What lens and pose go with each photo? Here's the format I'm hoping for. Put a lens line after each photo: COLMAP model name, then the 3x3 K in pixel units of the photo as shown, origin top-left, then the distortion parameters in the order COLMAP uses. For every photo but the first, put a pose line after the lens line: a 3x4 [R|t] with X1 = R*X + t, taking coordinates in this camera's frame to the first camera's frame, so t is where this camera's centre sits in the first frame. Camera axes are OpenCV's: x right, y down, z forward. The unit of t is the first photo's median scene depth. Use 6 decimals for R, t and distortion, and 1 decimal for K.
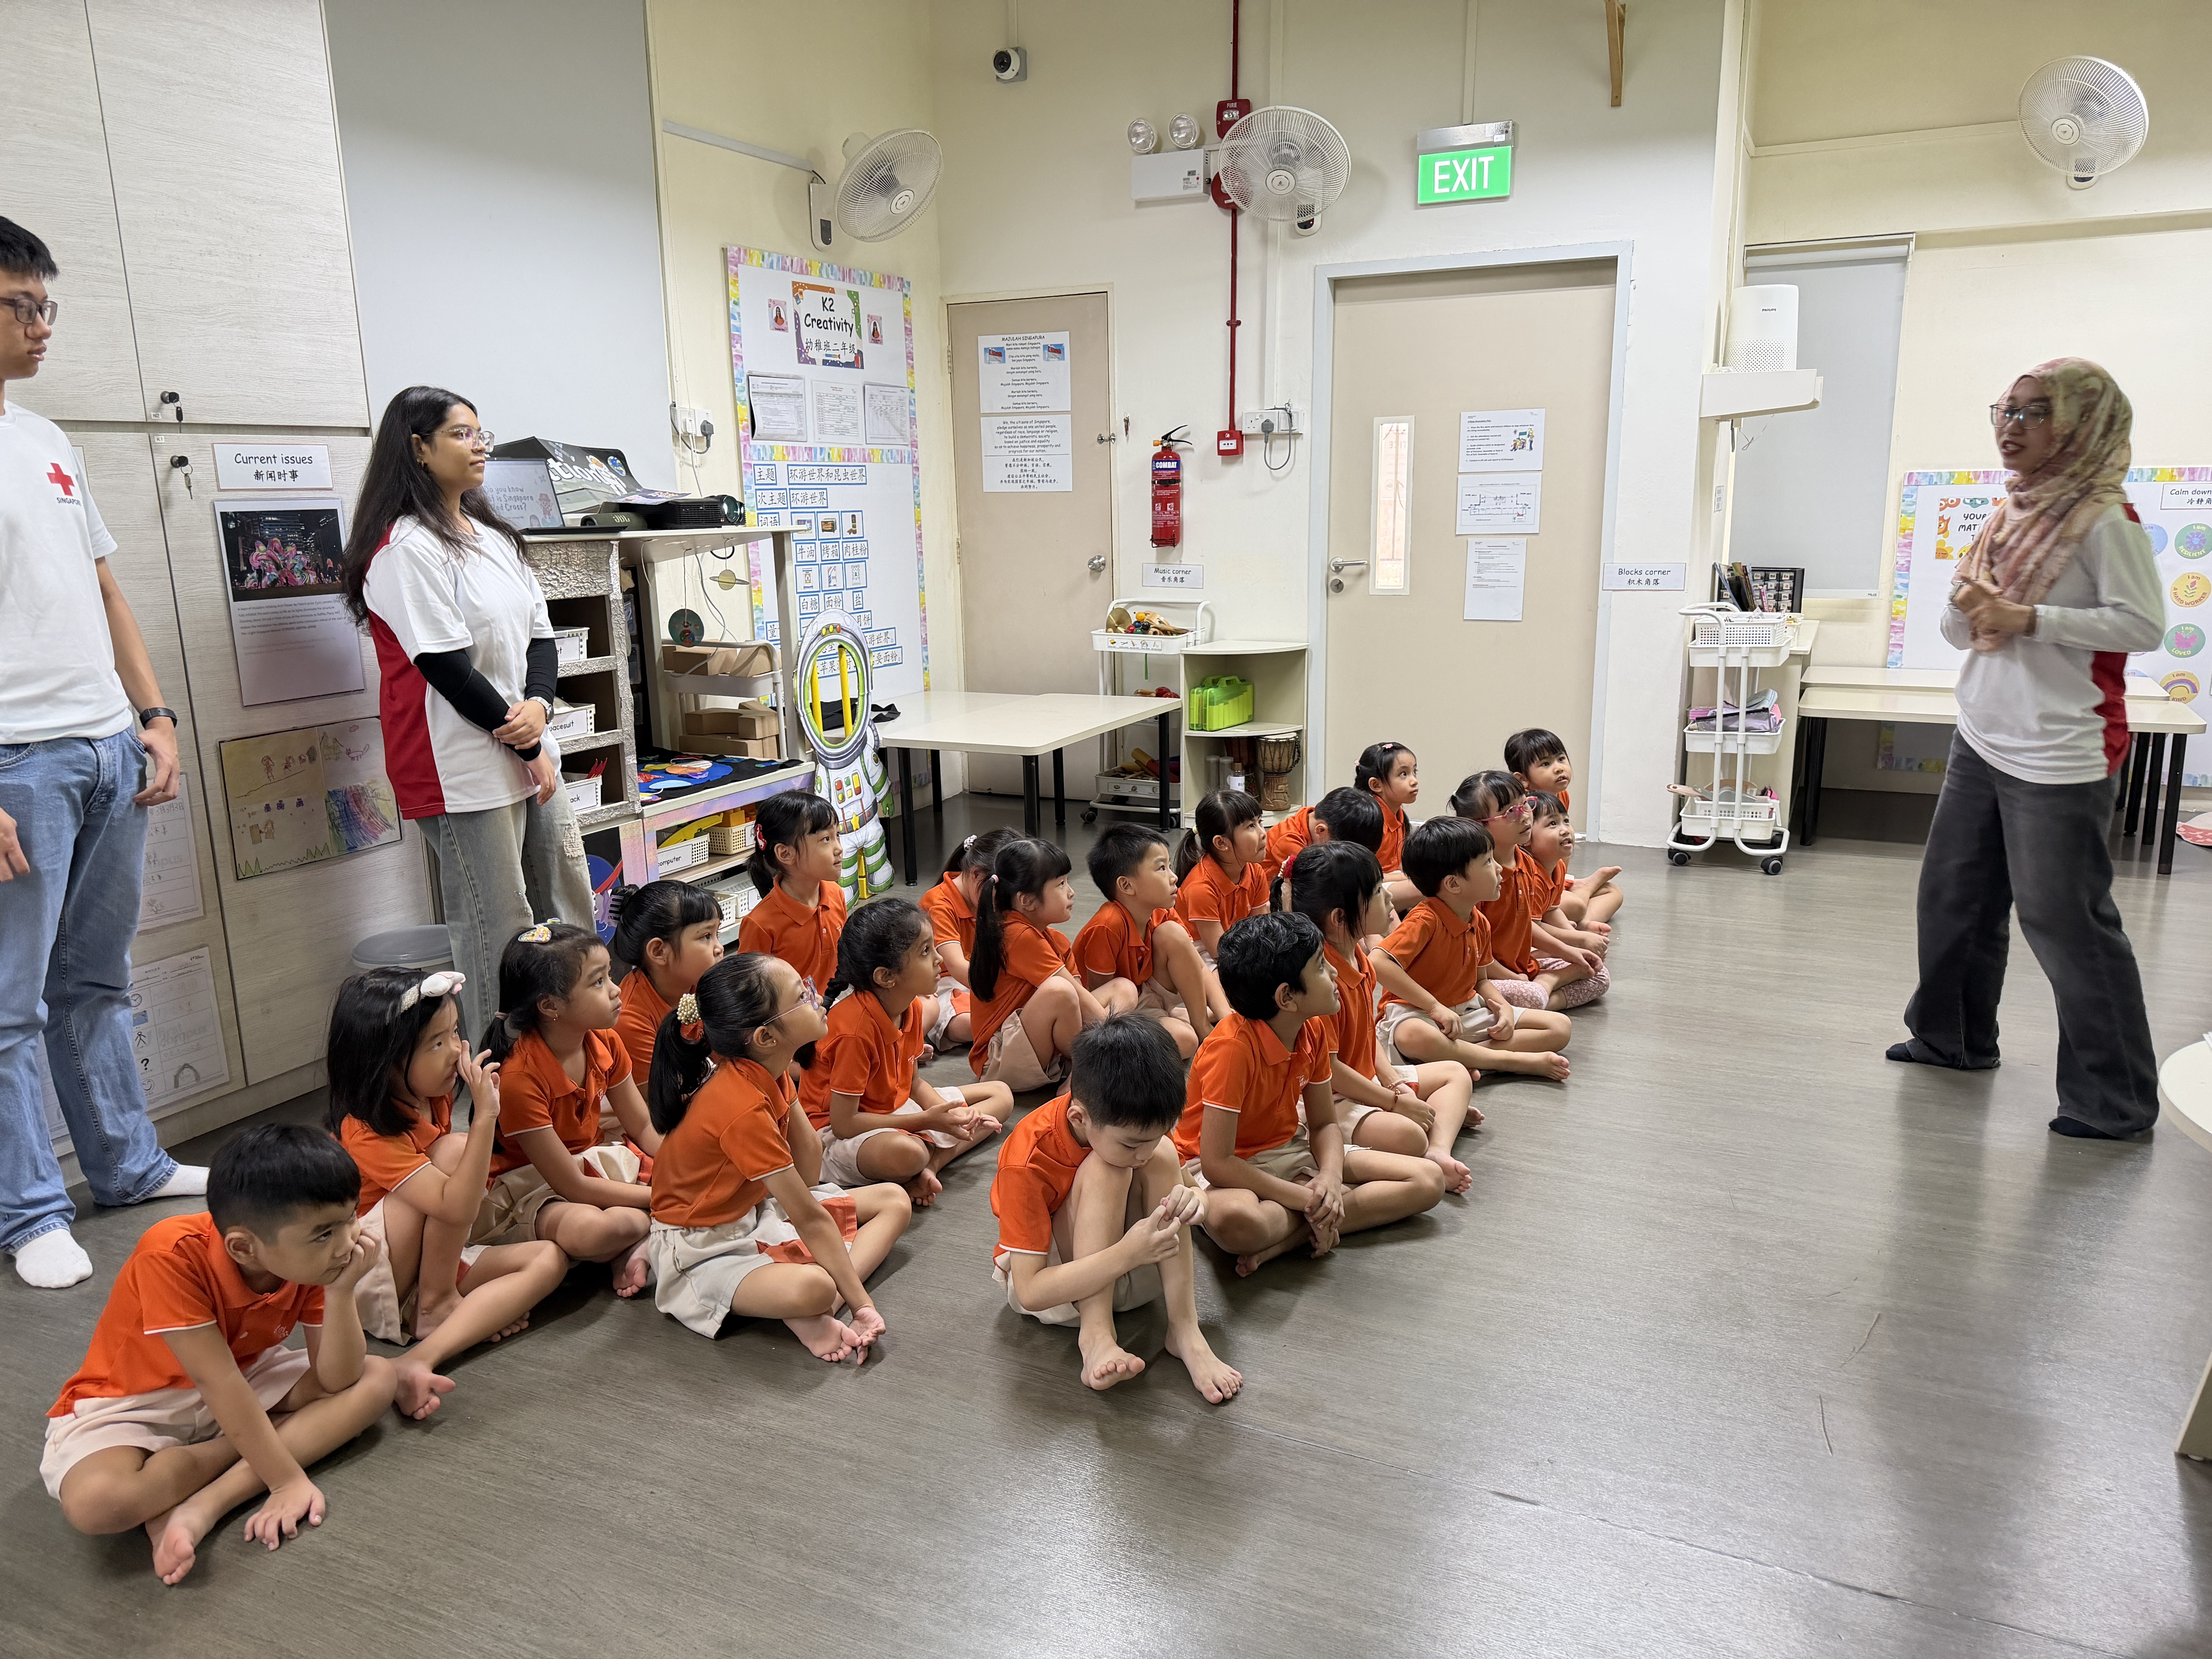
lens RADIAL K [[1599.9, 0, 1140.6], [0, 1599.9, 822.1], [0, 0, 1]] dist [0.088153, -0.121086]
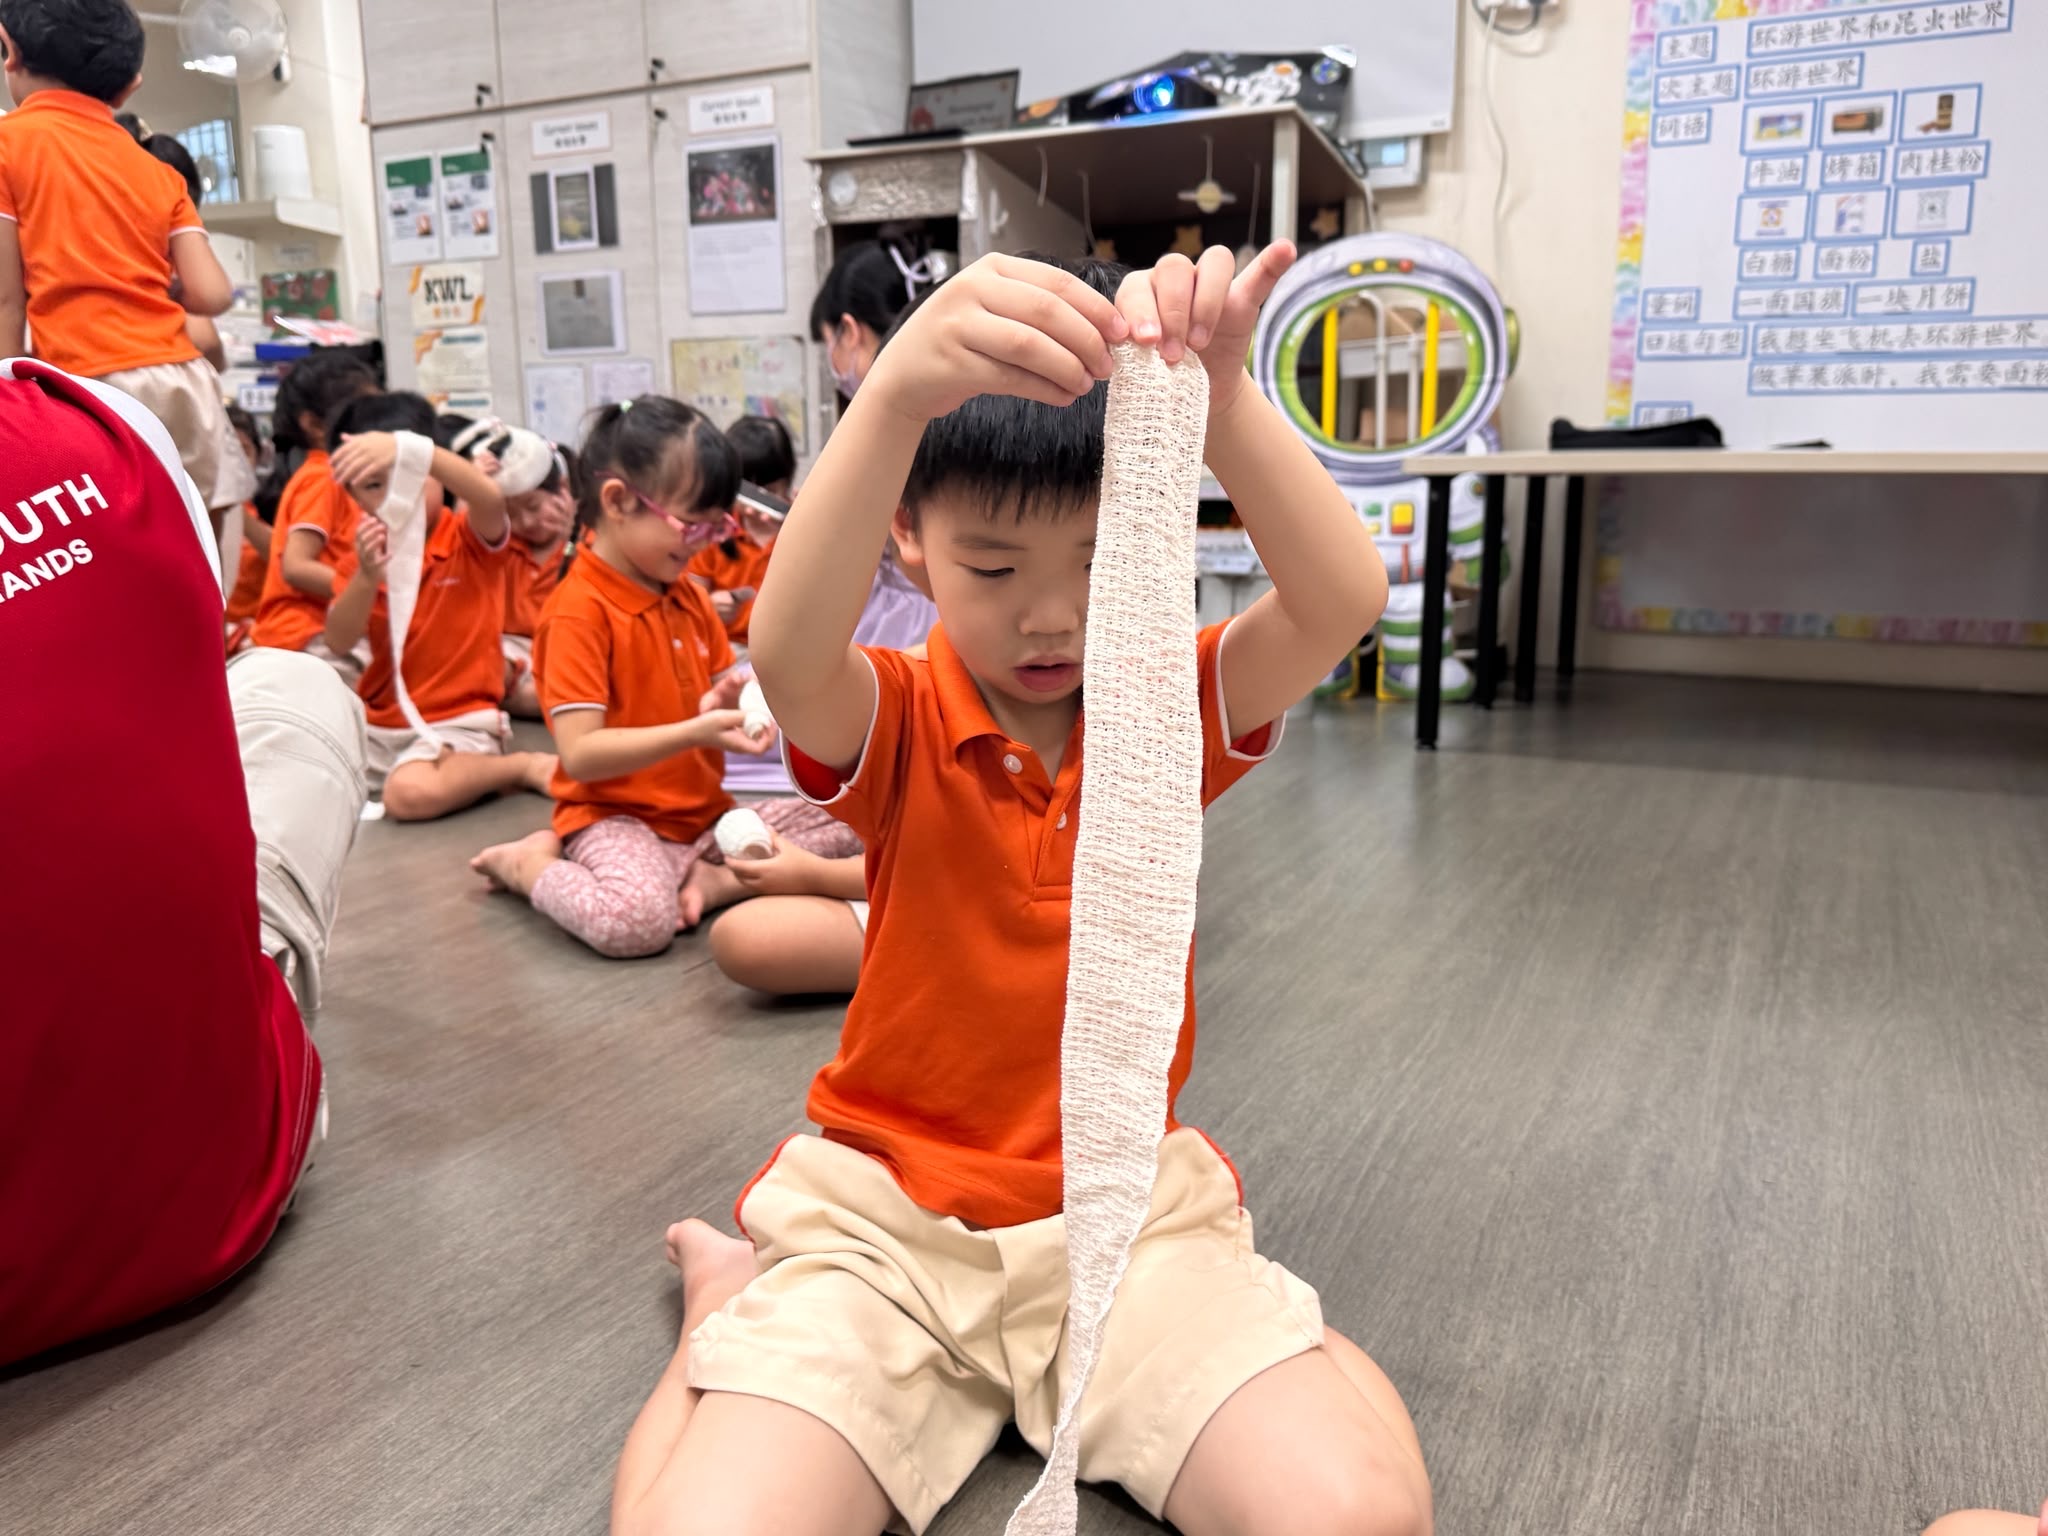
lens RADIAL K [[1651.8, 0, 984.1], [0, 1651.8, 766.3], [0, 0, 1]] dist [-0.003873, -0.007888]
pose [[-0.057735, 0.212646, -0.975422, 0.433664], [-0.195660, 0.955693, 0.219926, -0.035749], [0.978971, 0.203548, -0.013571, 0.757664]]
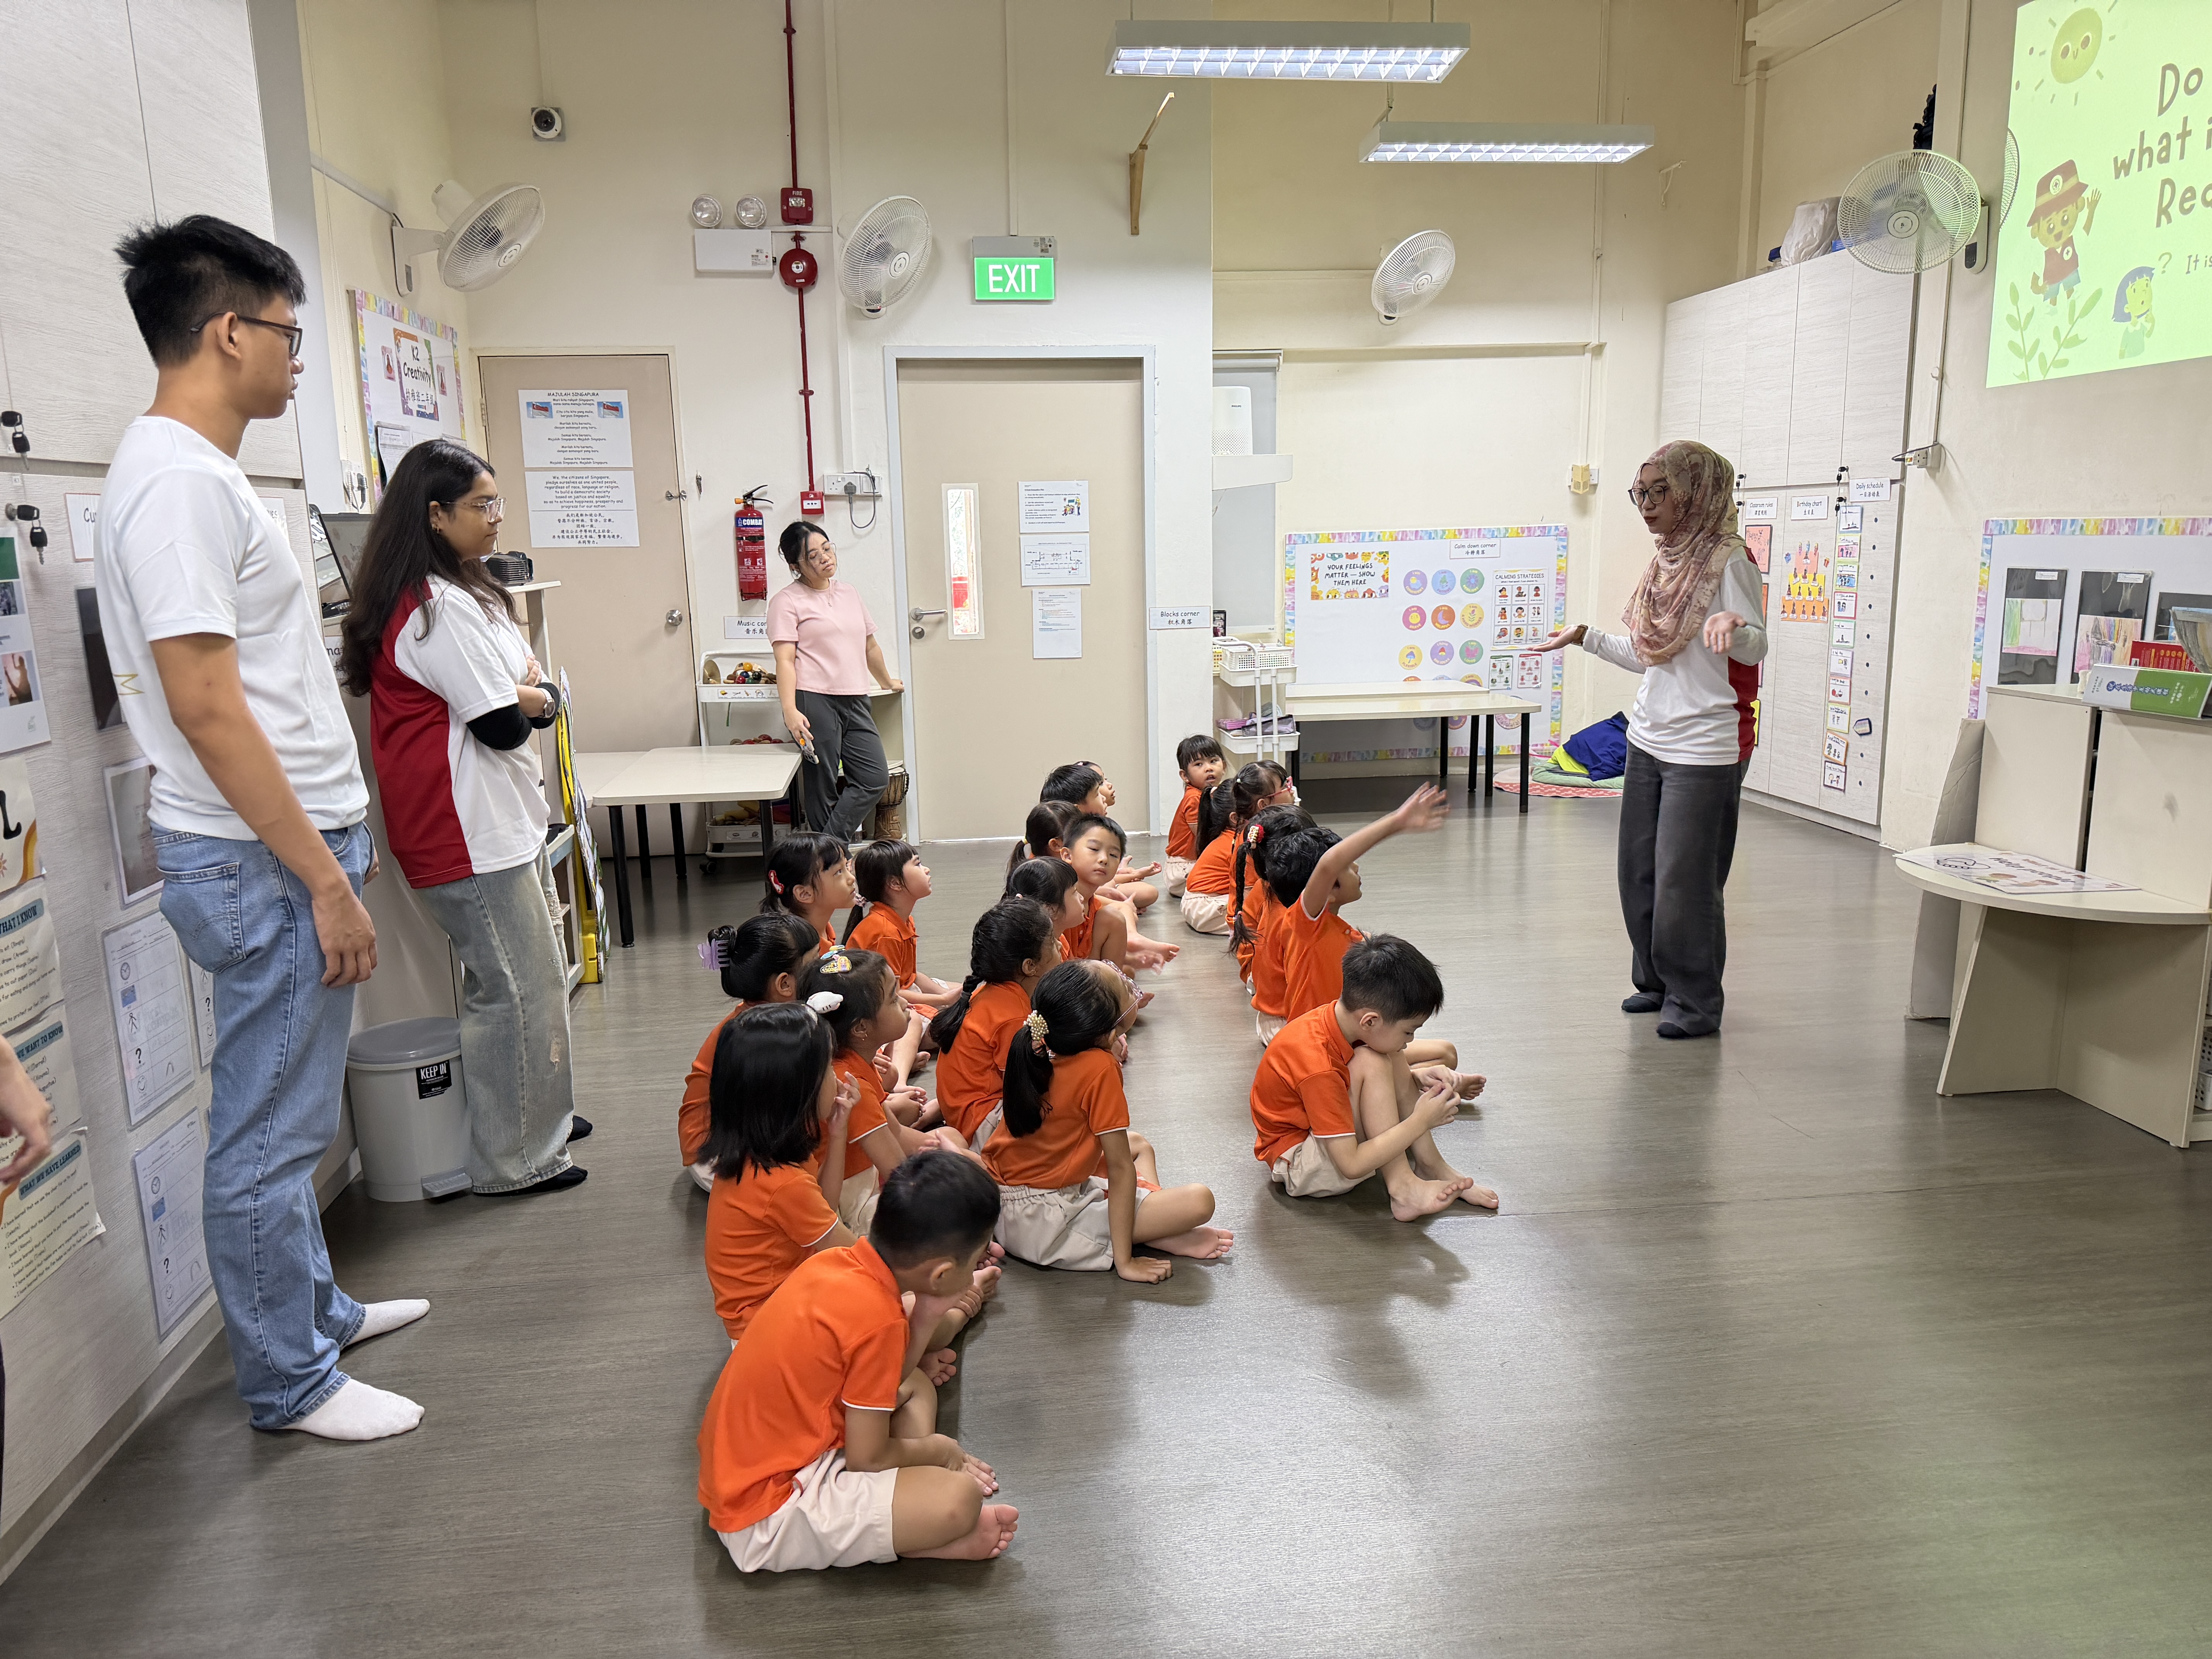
lens RADIAL K [[1571.5, 0, 1124.8], [0, 1571.5, 849.5], [0, 0, 1]] dist [0.083999, -0.105801]
pose [[0.851506, -0.103188, 0.514091, -0.346520], [0.108749, 0.993881, 0.019367, -0.003034], [-0.512943, 0.039416, 0.857517, -0.006659]]
